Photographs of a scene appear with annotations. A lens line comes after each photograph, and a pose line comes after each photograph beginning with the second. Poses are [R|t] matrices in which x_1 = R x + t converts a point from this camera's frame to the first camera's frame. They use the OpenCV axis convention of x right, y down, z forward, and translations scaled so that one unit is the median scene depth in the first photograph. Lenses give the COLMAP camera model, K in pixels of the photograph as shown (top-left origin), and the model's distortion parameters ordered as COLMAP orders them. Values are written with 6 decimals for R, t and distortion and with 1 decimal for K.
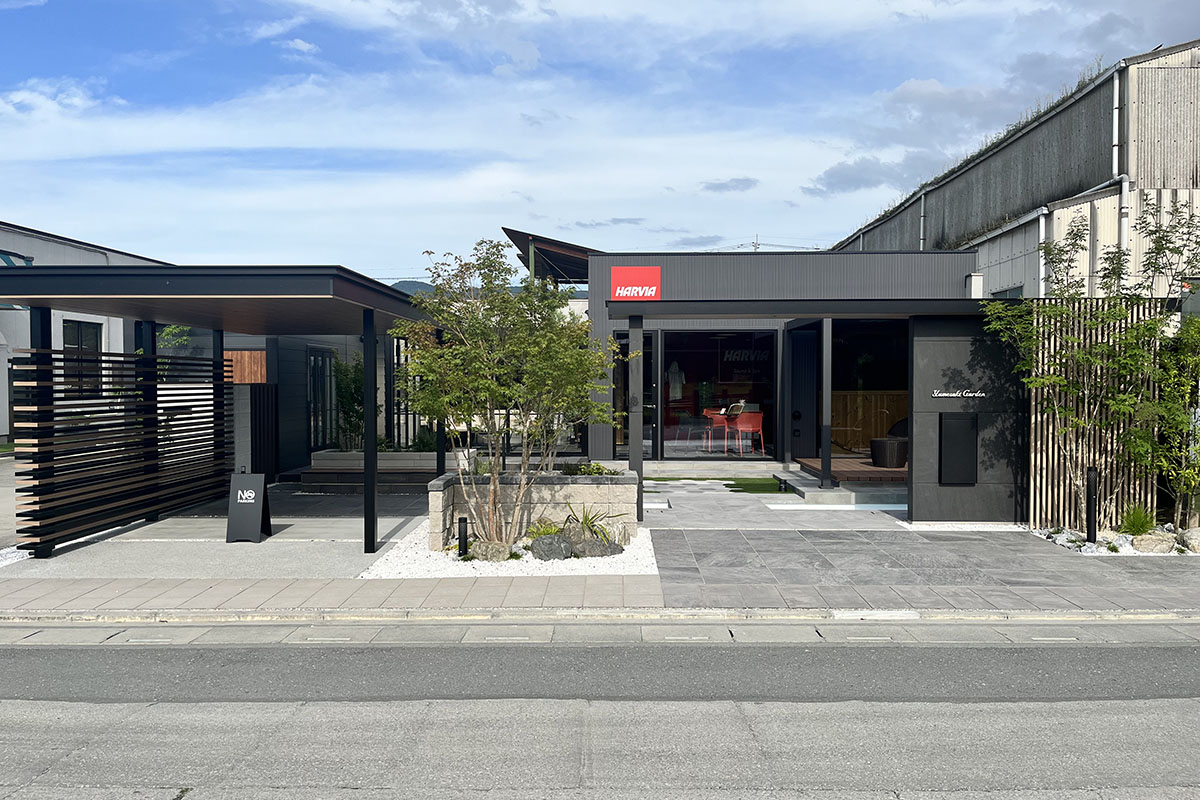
lens RADIAL K [[901.9, 0, 596.7], [0, 901.9, 402.2], [0, 0, 1]] dist [0.071219, -0.096846]
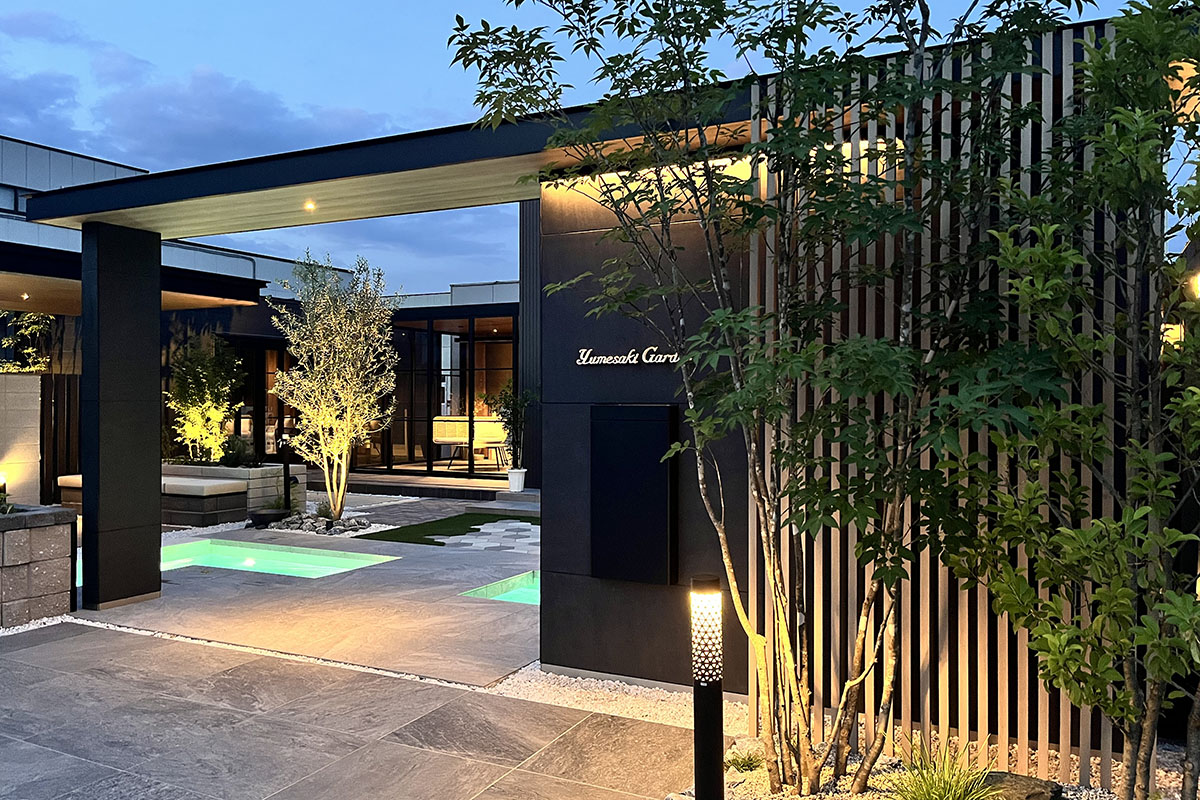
lens RADIAL K [[908.4, 0, 605.2], [0, 908.4, 397.5], [0, 0, 1]] dist [0.009978, -0.004586]
pose [[0.901837, 0.002029, -0.432071, 0.463923], [-0.014324, 0.999580, -0.025204, 0.015555], [0.431839, 0.028919, 0.901487, 0.527919]]
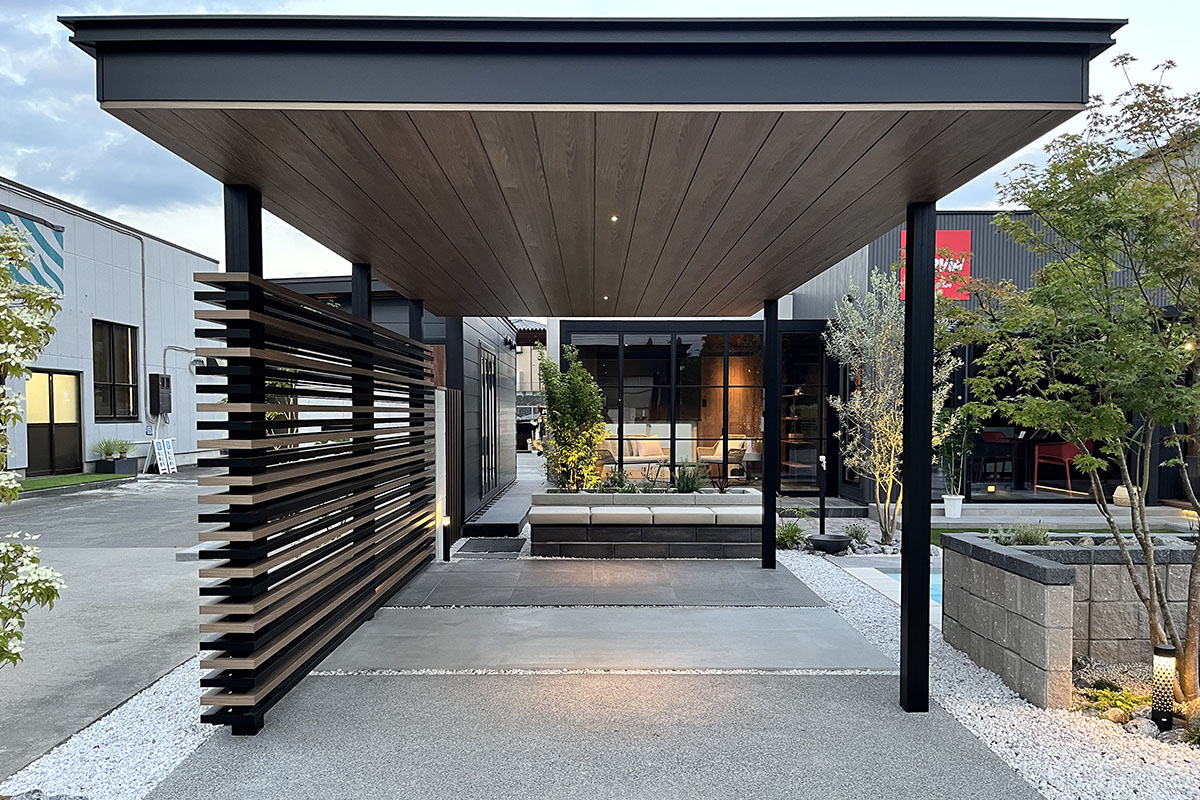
lens RADIAL K [[905.6, 0, 602.0], [0, 905.6, 442.7], [0, 0, 1]] dist [0.047402, -0.076700]
pose [[0.999528, 0.001906, 0.030655, -0.310005], [-0.002174, 0.999960, 0.008701, 0.013485], [-0.030637, -0.008764, 0.999492, 0.375608]]
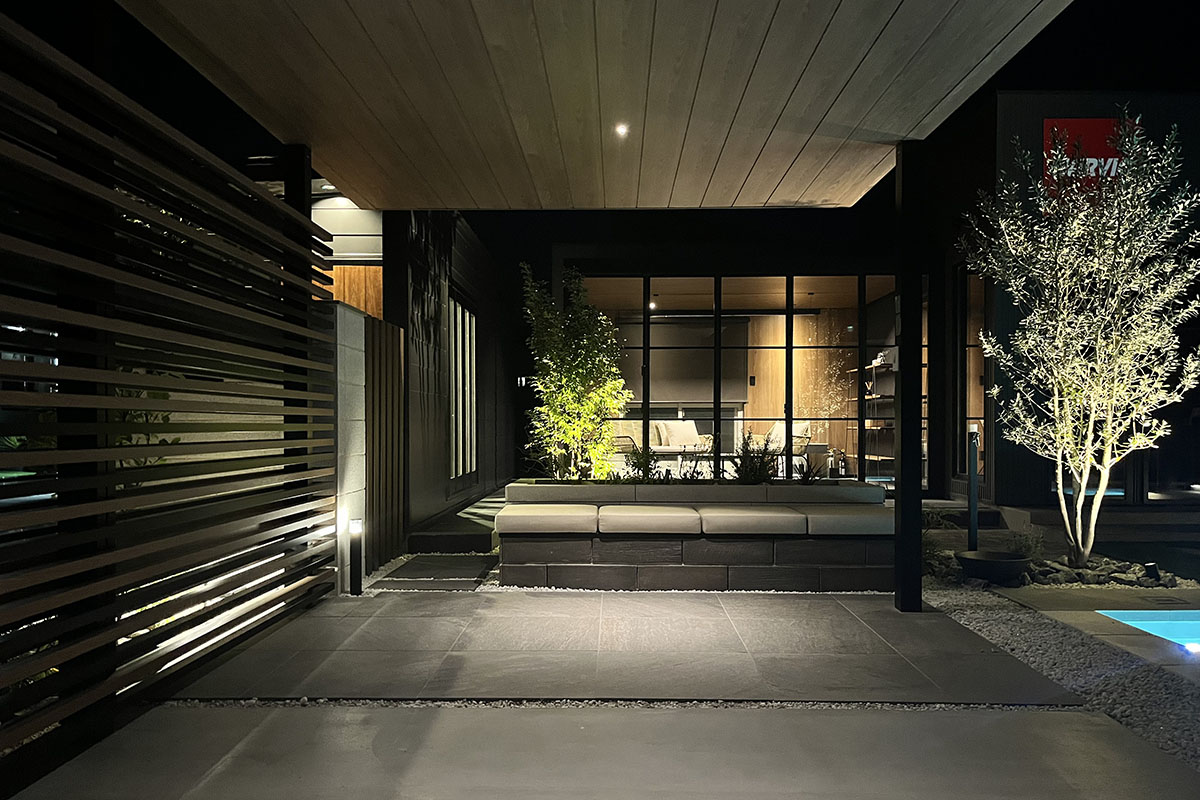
lens RADIAL K [[905.6, 0, 602.0], [0, 905.6, 442.7], [0, 0, 1]] dist [0.047402, -0.076700]
pose [[0.999987, 0.001391, 0.004838, -0.297918], [-0.001371, 0.999991, -0.004117, 0.041186], [-0.004843, 0.004110, 0.999980, 0.643257]]
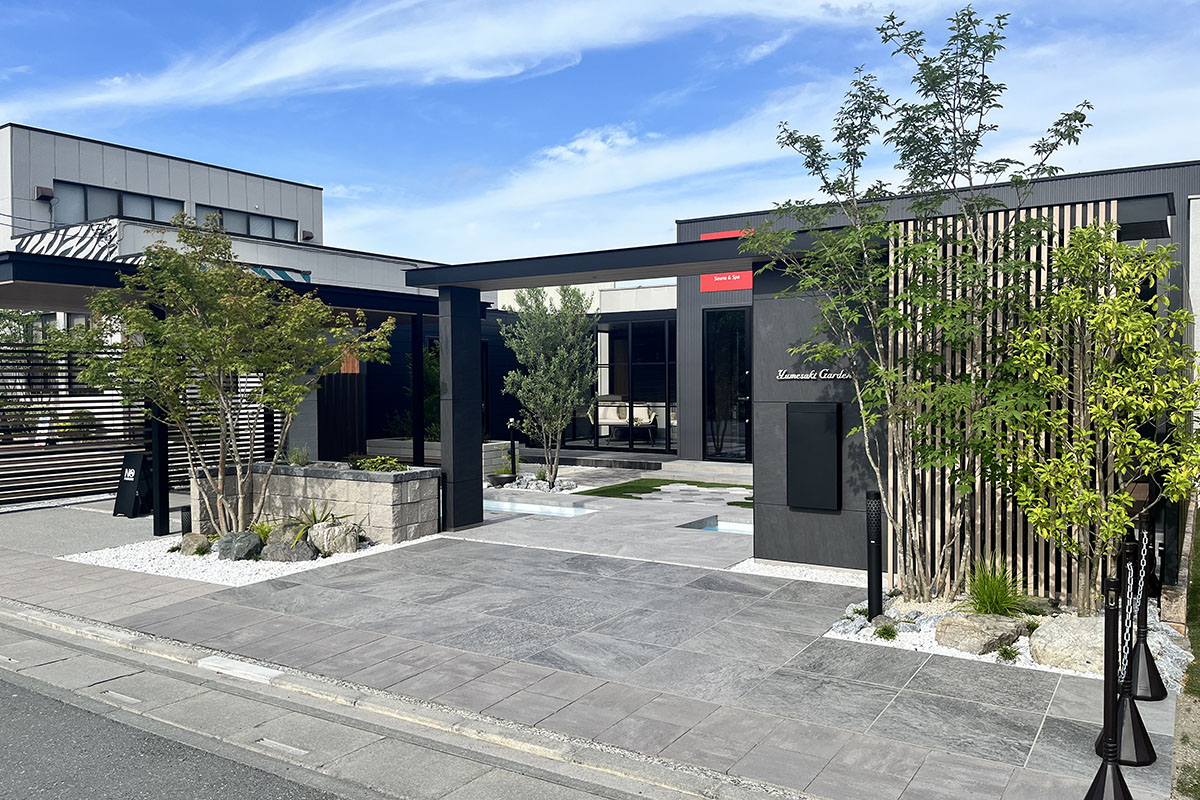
lens RADIAL K [[902.5, 0, 600.6], [0, 902.5, 379.3], [0, 0, 1]] dist [0.029479, -0.003524]
pose [[0.850564, -0.003862, -0.525857, 0.511443], [-0.008816, 0.999728, -0.021603, 0.008205], [0.525798, 0.023011, 0.850298, 0.288377]]
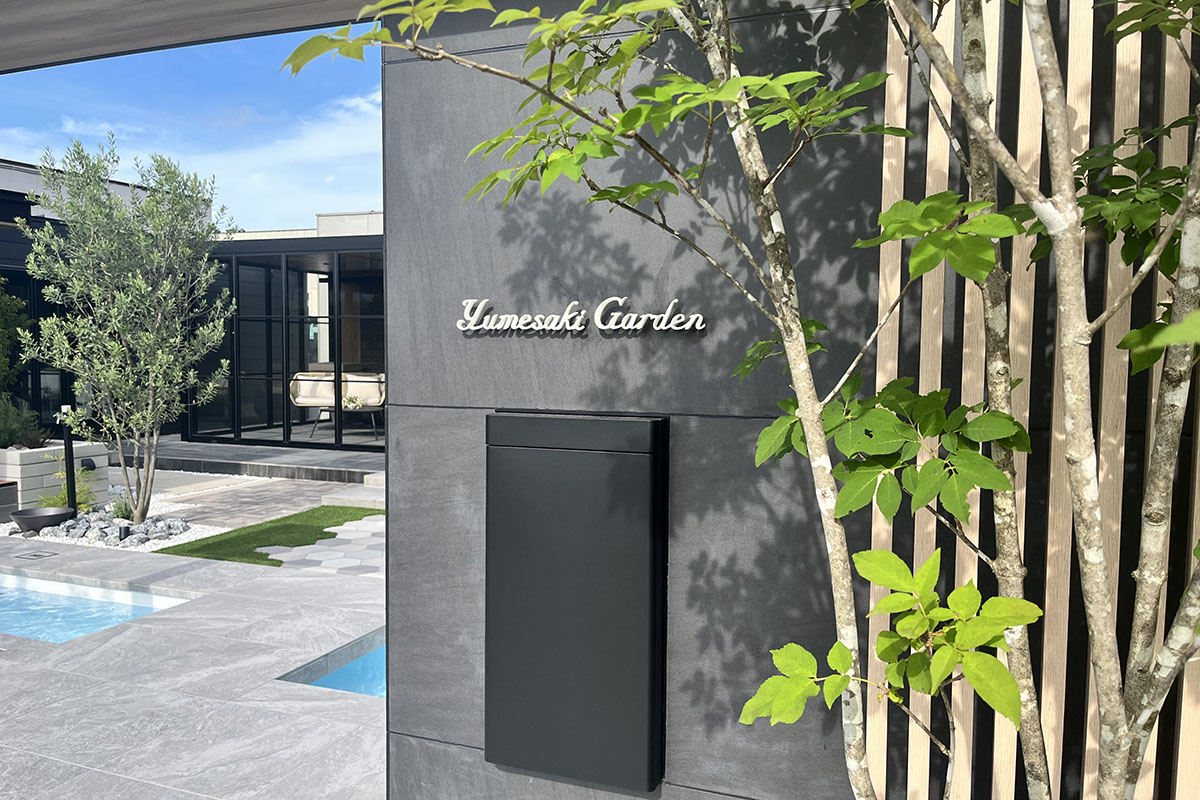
lens RADIAL K [[908.4, 0, 605.2], [0, 908.4, 397.5], [0, 0, 1]] dist [0.009978, -0.004586]
pose [[0.945815, 0.026329, -0.323638, 0.387670], [-0.015983, 0.999274, 0.034583, 0.000948], [0.324314, -0.027536, 0.945549, 0.679620]]
